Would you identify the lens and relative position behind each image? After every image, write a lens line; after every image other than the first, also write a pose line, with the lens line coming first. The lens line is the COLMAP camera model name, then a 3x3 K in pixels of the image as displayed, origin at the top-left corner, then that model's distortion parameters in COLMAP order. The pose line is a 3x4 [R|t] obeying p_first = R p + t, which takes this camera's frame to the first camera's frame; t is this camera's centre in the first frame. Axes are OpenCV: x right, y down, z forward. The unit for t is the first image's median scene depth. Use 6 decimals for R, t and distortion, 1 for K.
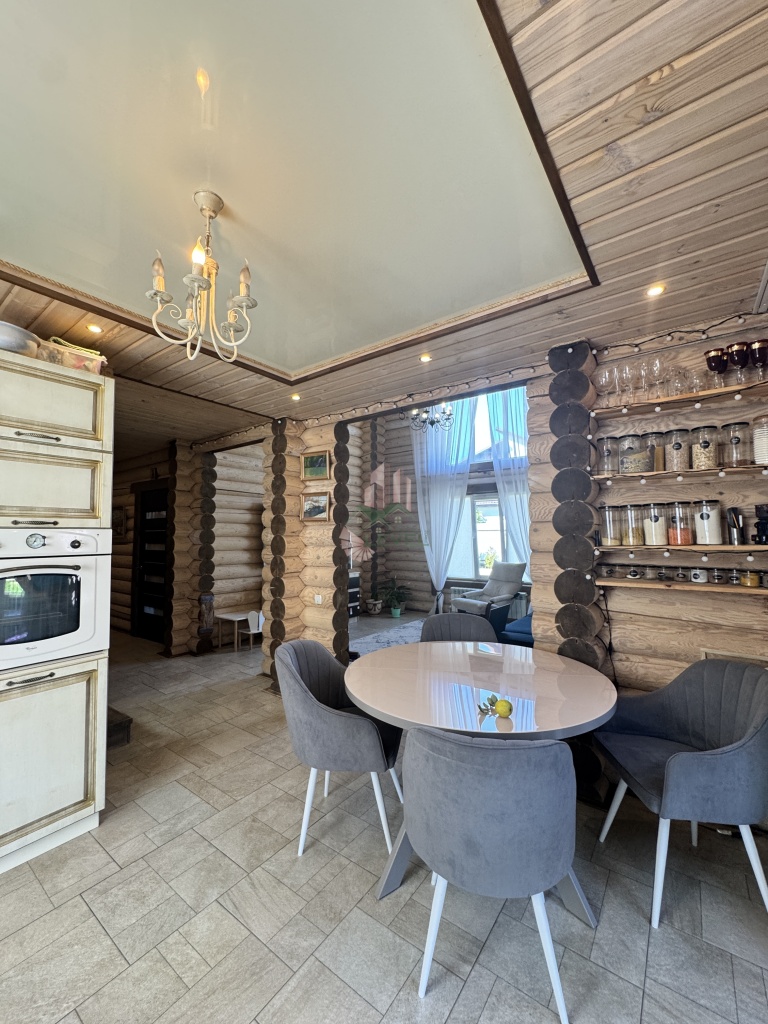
lens RADIAL K [[408.2, 0, 382.7], [0, 408.2, 514.5], [0, 0, 1]] dist [-0.005222, 0.001271]
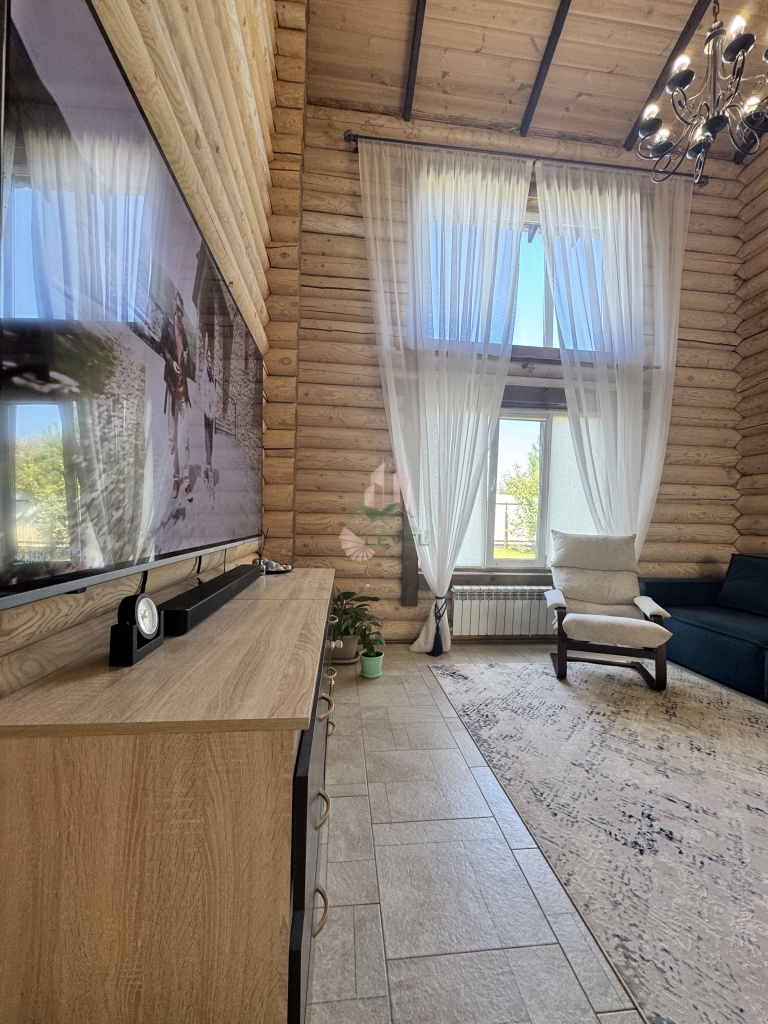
lens RADIAL K [[408.2, 0, 387.6], [0, 408.2, 514.9], [0, 0, 1]] dist [-0.005222, 0.001271]
pose [[0.728665, 0.028281, 0.684286, -0.467614], [-0.070384, 0.996949, 0.033746, 0.159809], [-0.681244, -0.072752, 0.728433, 1.397459]]
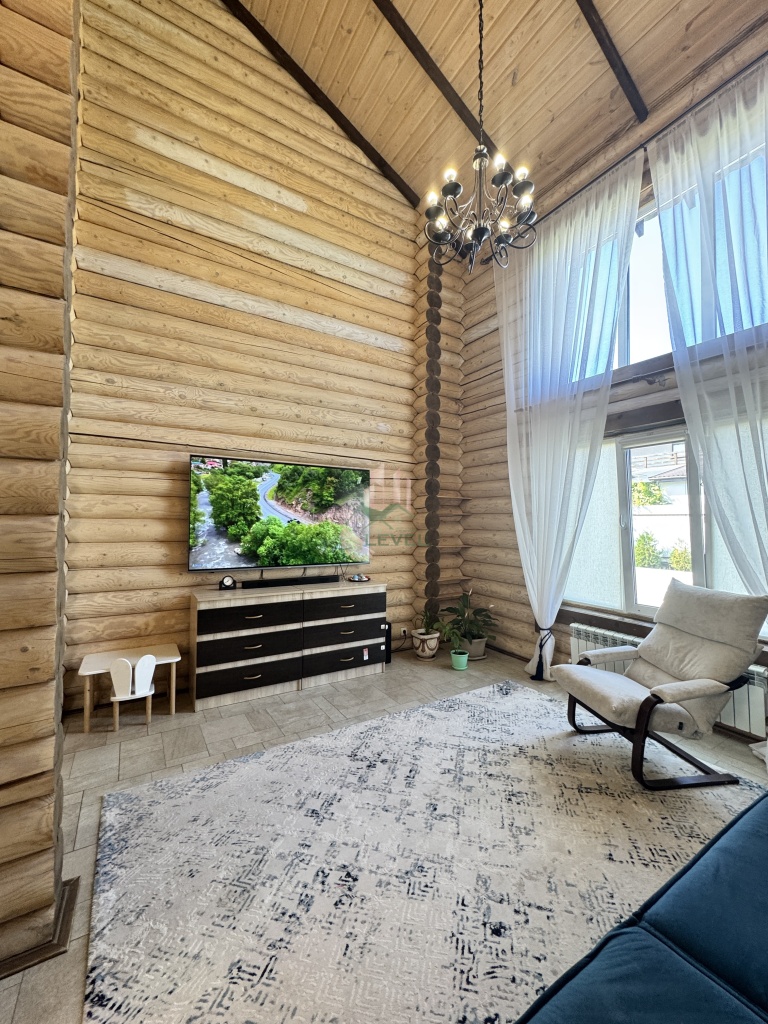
lens RADIAL K [[408.2, 0, 381.2], [0, 408.2, 513.2], [0, 0, 1]] dist [-0.005222, 0.001271]
pose [[0.929883, 0.004920, -0.367822, 0.267296], [0.008024, 0.999401, 0.033654, 0.045745], [0.367767, -0.034245, 0.929287, 0.896372]]
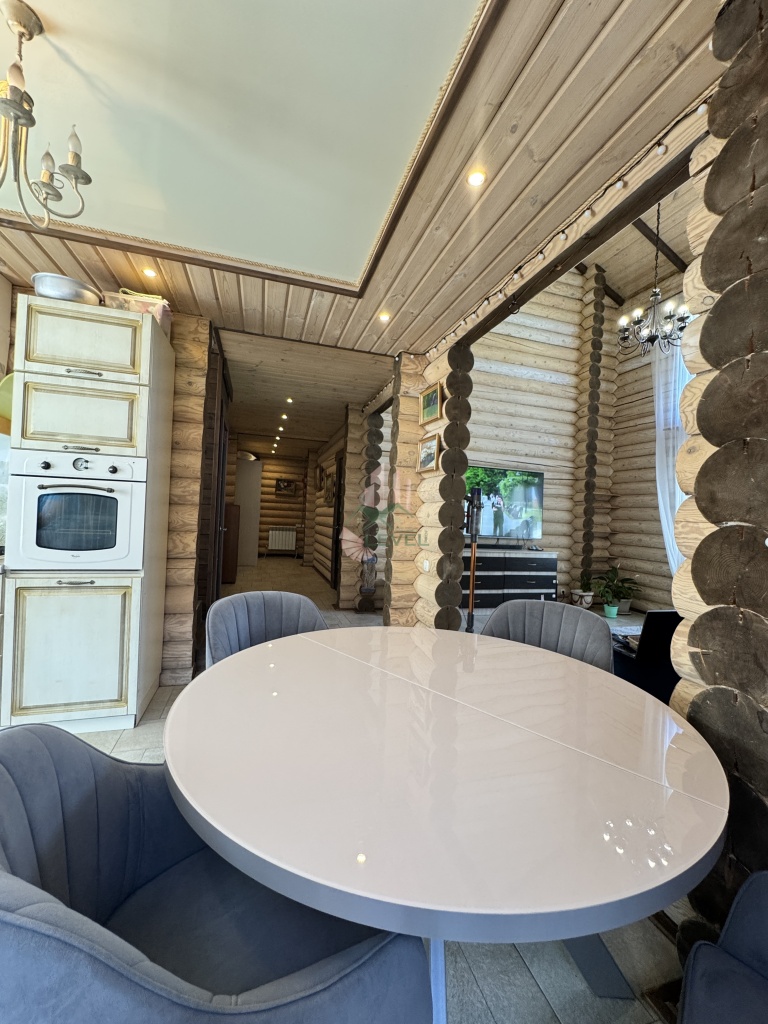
lens RADIAL K [[408.2, 0, 382.3], [0, 408.2, 514.0], [0, 0, 1]] dist [-0.005222, 0.001271]
pose [[0.809205, 0.040176, -0.586152, 0.247271], [-0.018099, 0.998890, 0.043479, 0.067053], [0.587248, -0.024574, 0.809034, 0.271714]]
